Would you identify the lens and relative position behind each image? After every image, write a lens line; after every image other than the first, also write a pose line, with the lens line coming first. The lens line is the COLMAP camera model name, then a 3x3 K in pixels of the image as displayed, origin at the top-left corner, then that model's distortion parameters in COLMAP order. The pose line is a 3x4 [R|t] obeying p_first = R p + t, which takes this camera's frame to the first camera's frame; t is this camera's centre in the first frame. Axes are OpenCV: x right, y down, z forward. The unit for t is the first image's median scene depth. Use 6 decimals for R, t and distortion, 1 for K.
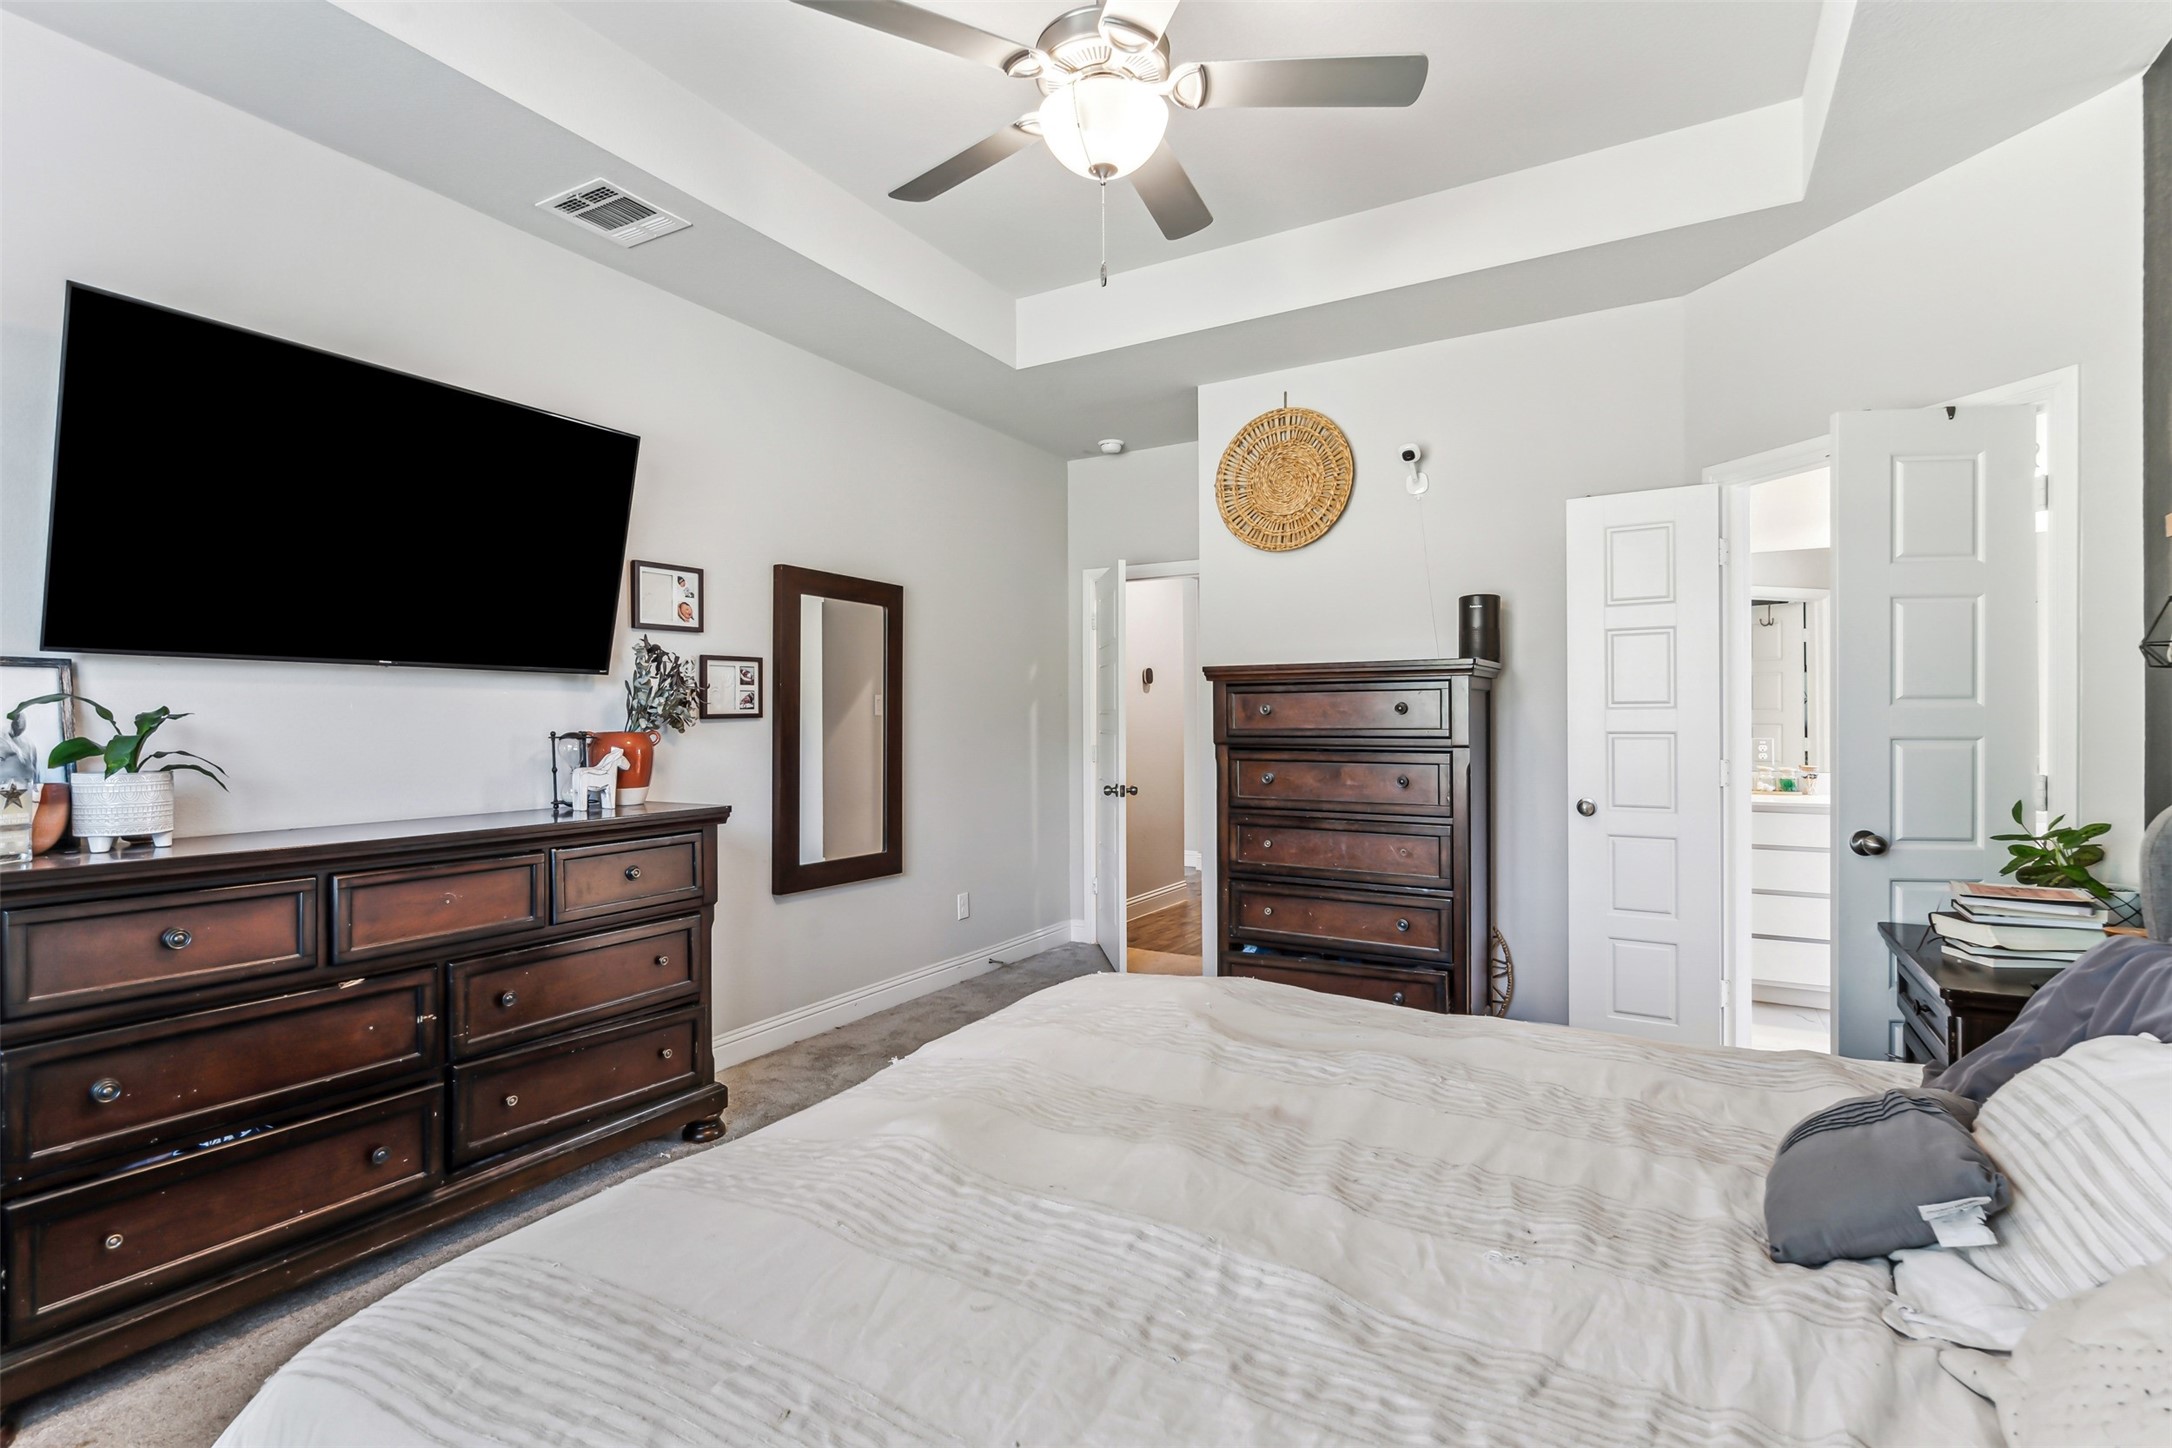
lens RADIAL K [[1006.3, 0, 1078.9], [0, 1006.3, 728.7], [0, 0, 1]] dist [-0.001021, 0.001206]
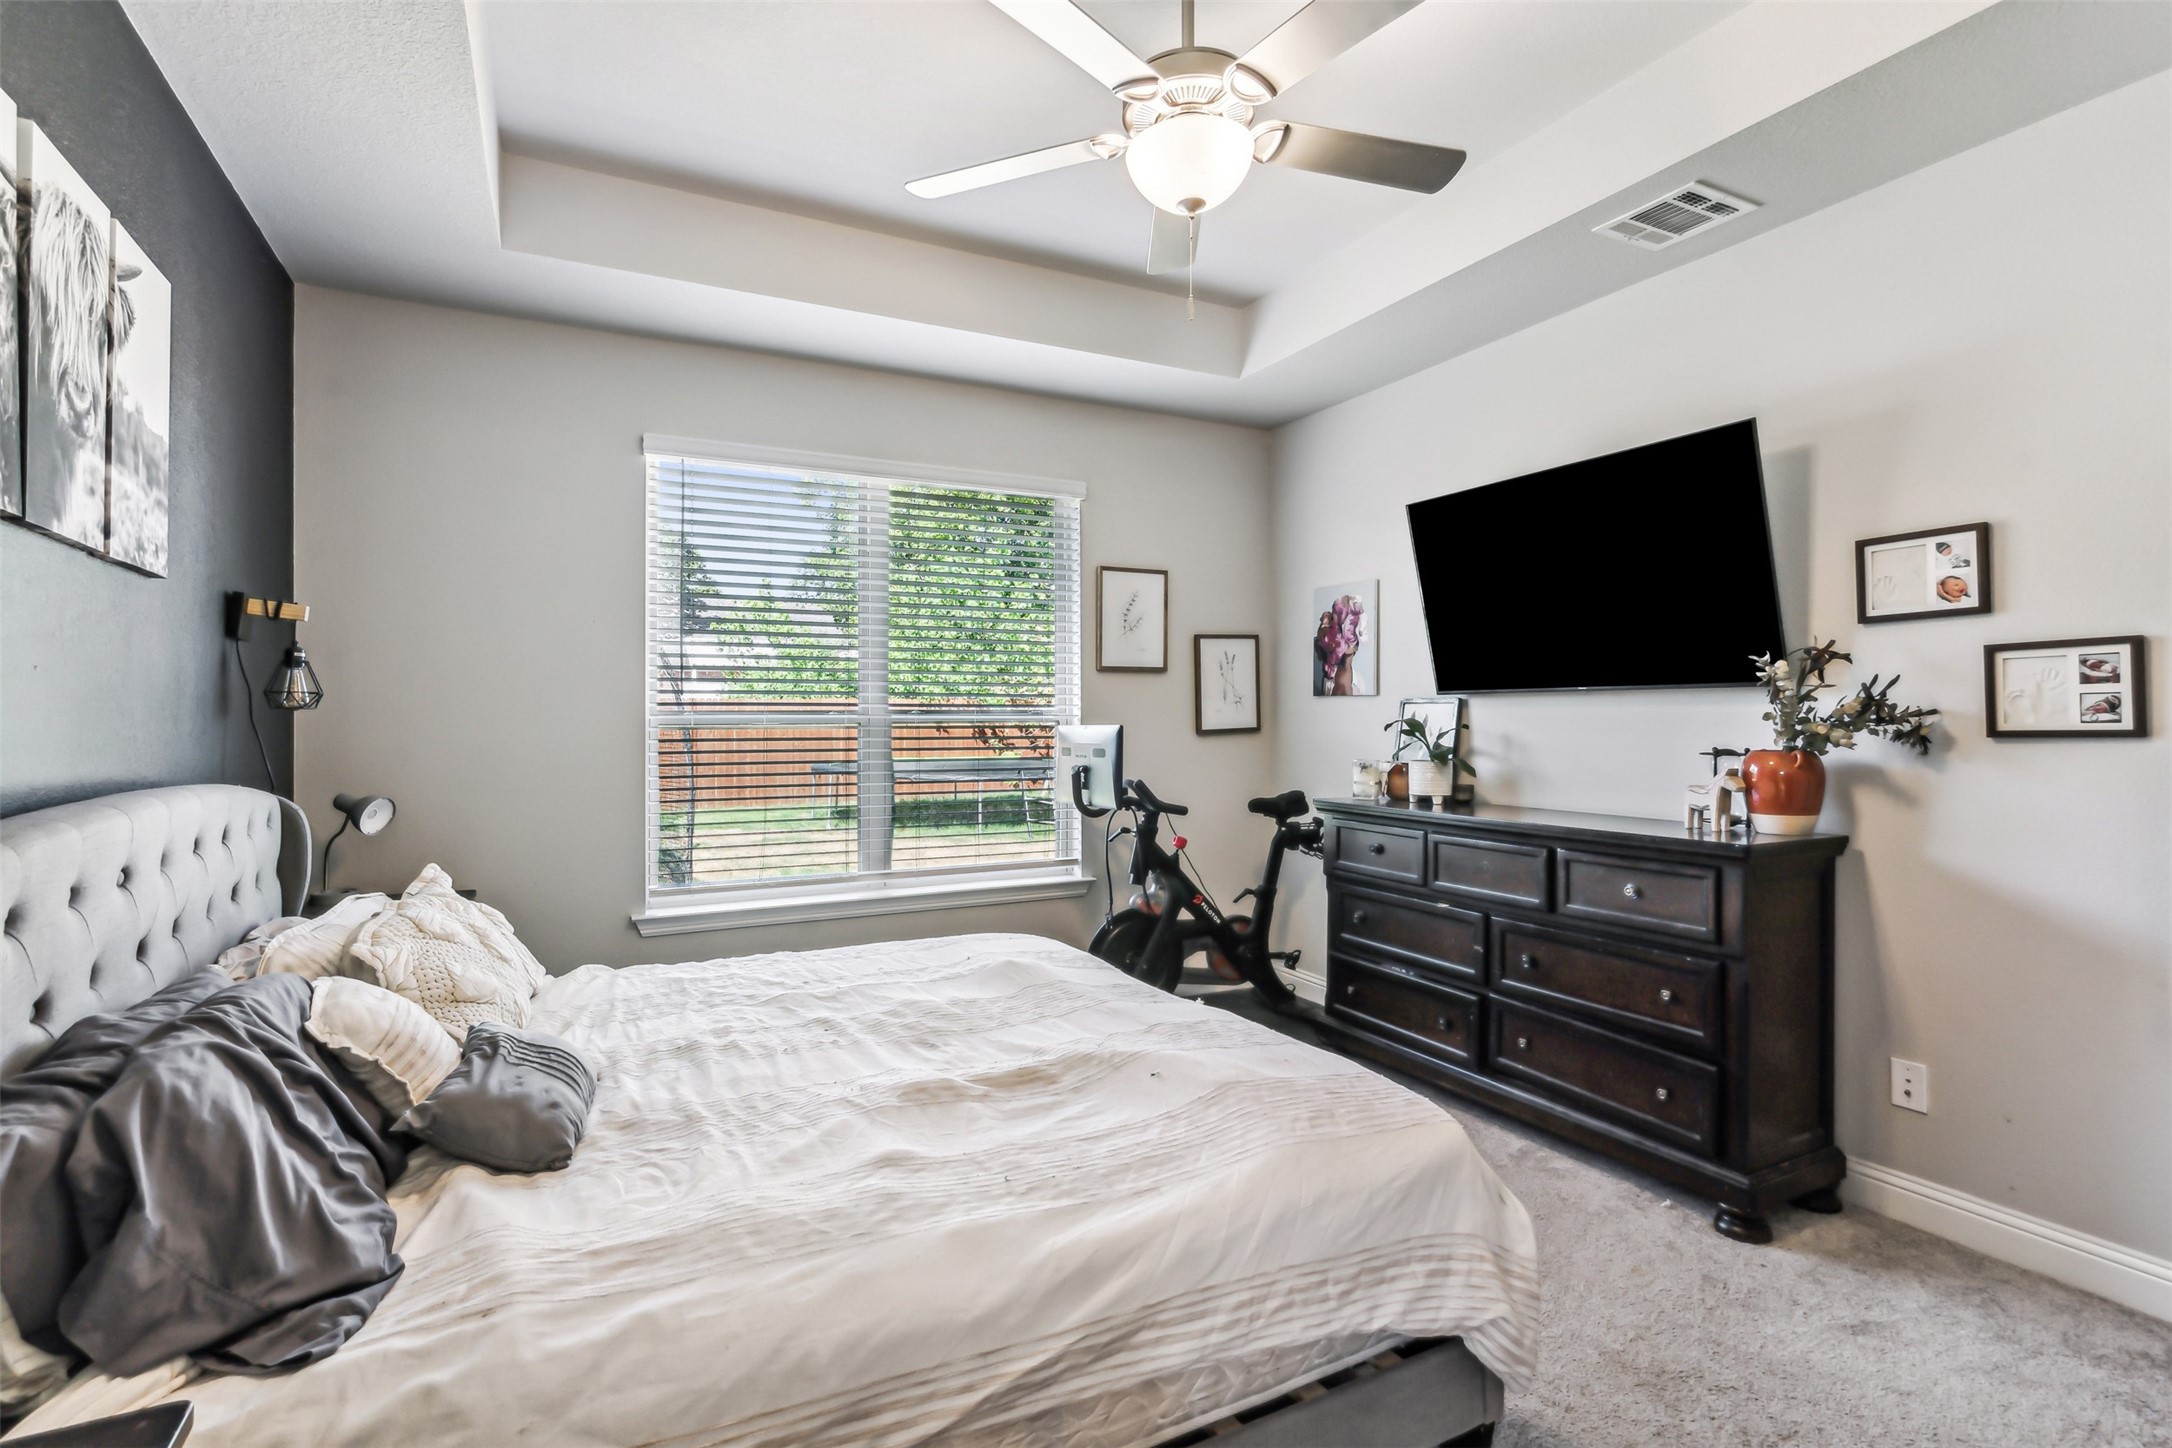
lens RADIAL K [[1026.5, 0, 1078.6], [0, 1026.5, 699.1], [0, 0, 1]] dist [-0.005416, 0.000501]
pose [[-0.530288, -0.008597, -0.847774, 0.670285], [-0.000635, 0.999952, -0.009743, -0.034611], [0.847817, -0.004628, -0.530268, 1.015224]]
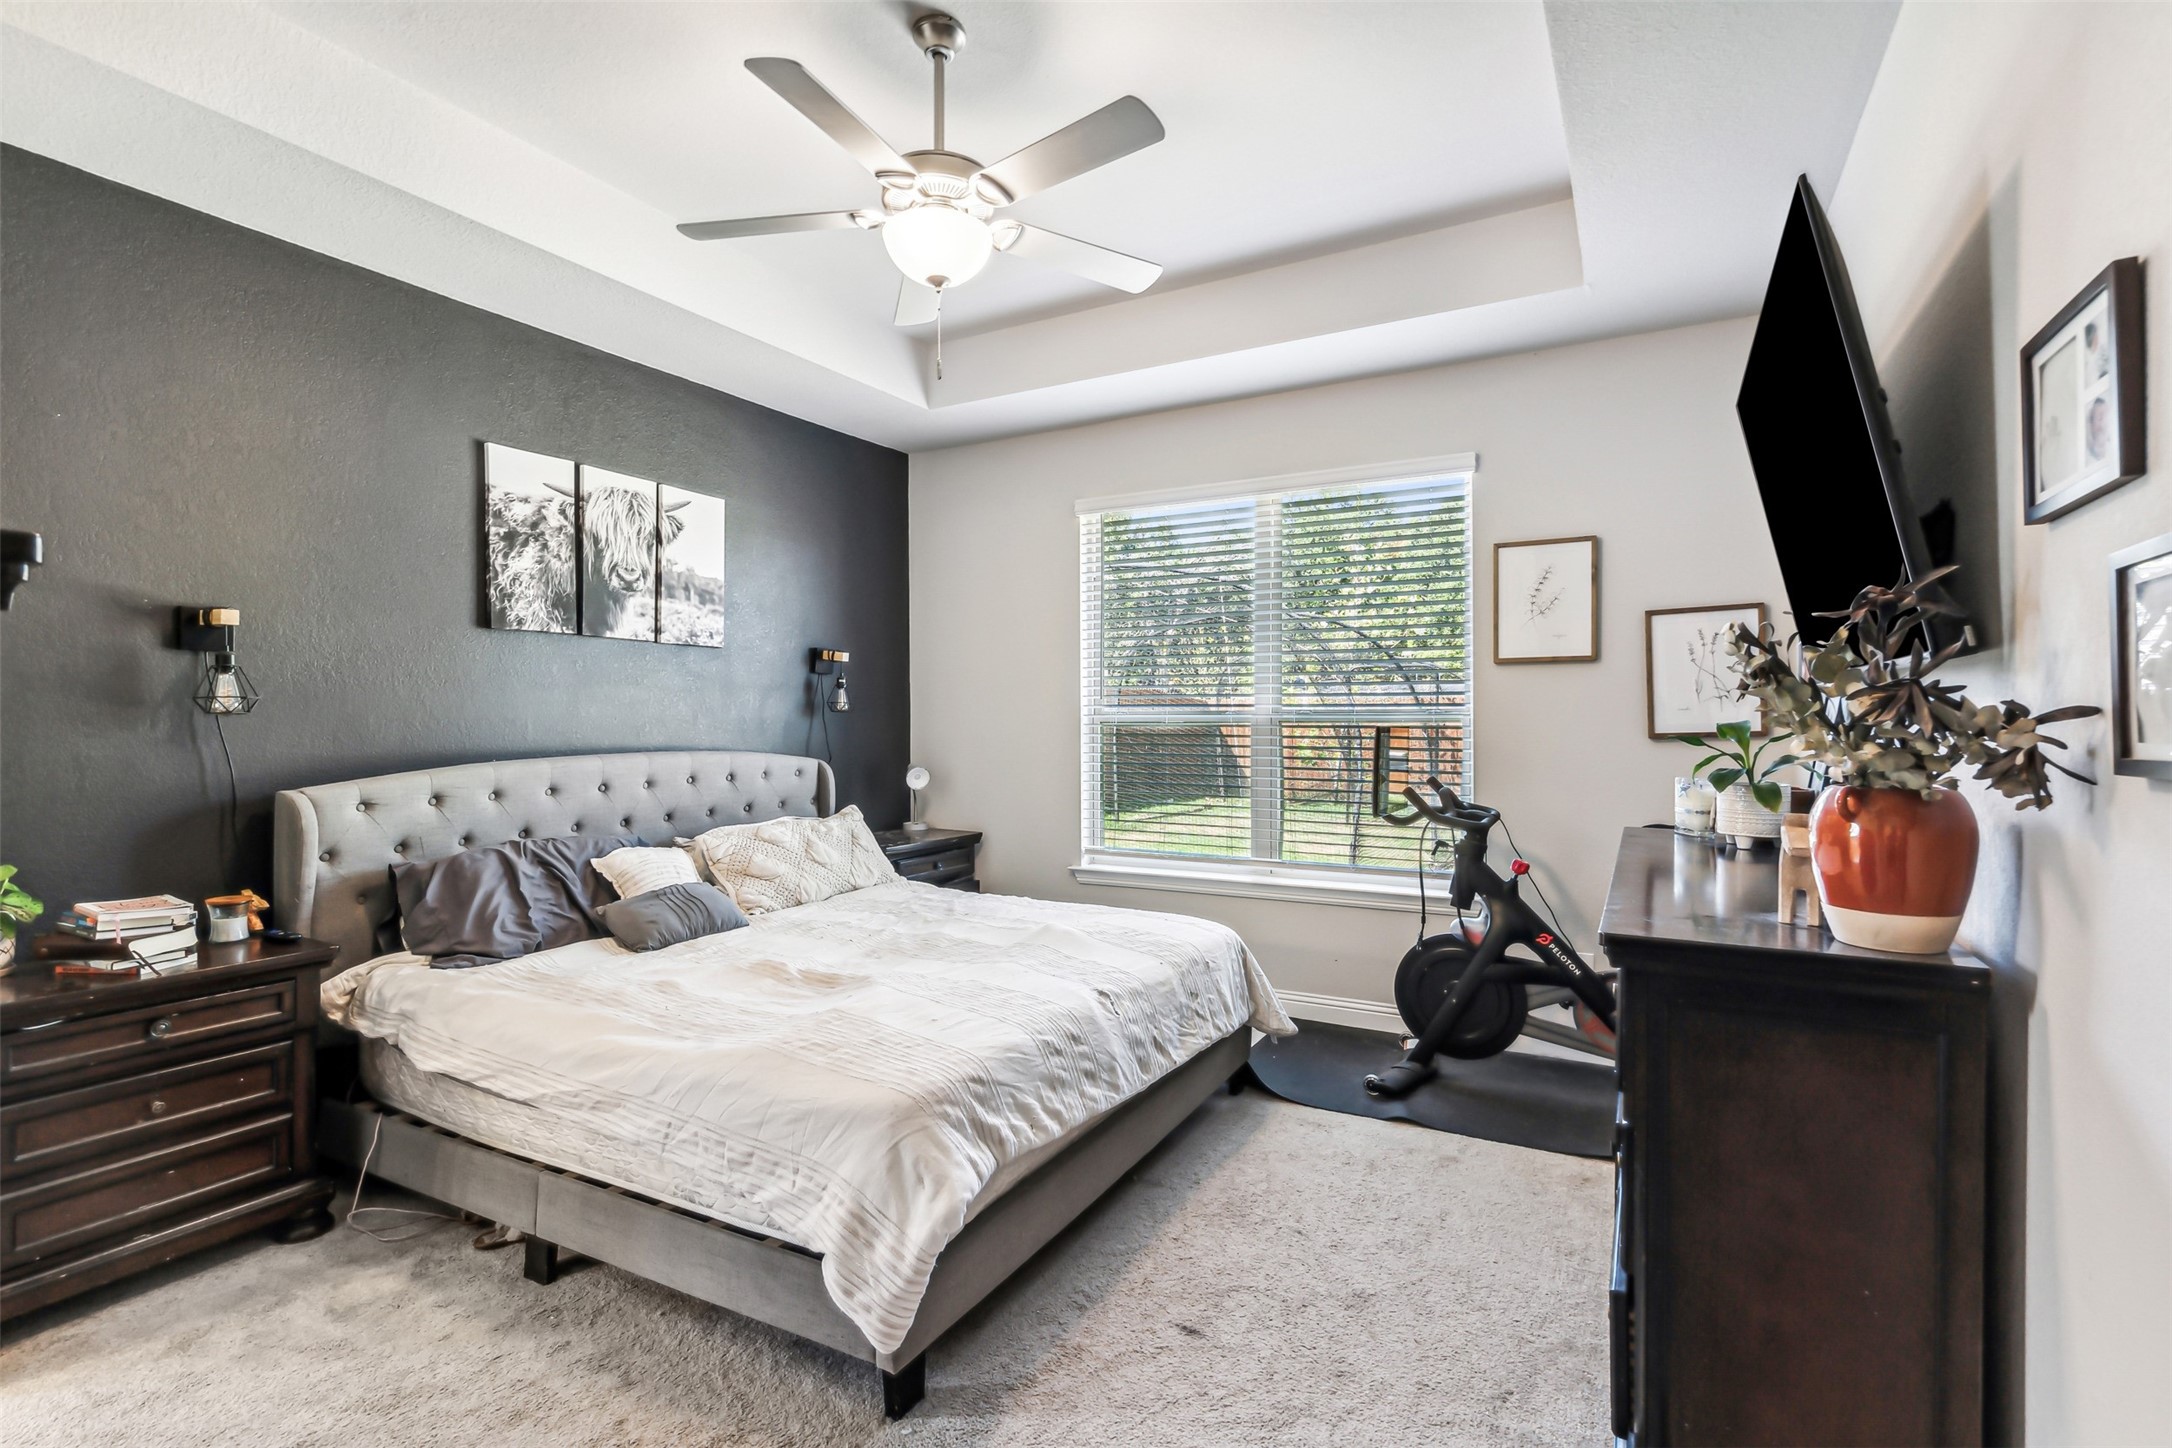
lens RADIAL K [[1015.9, 0, 1080.6], [0, 1015.9, 711.3], [0, 0, 1]] dist [-0.000587, 0.000662]
pose [[-0.999599, 0.007464, -0.027316, -0.086267], [0.007385, 0.999968, 0.002976, -0.037496], [0.027338, 0.002773, -0.999622, 1.552172]]
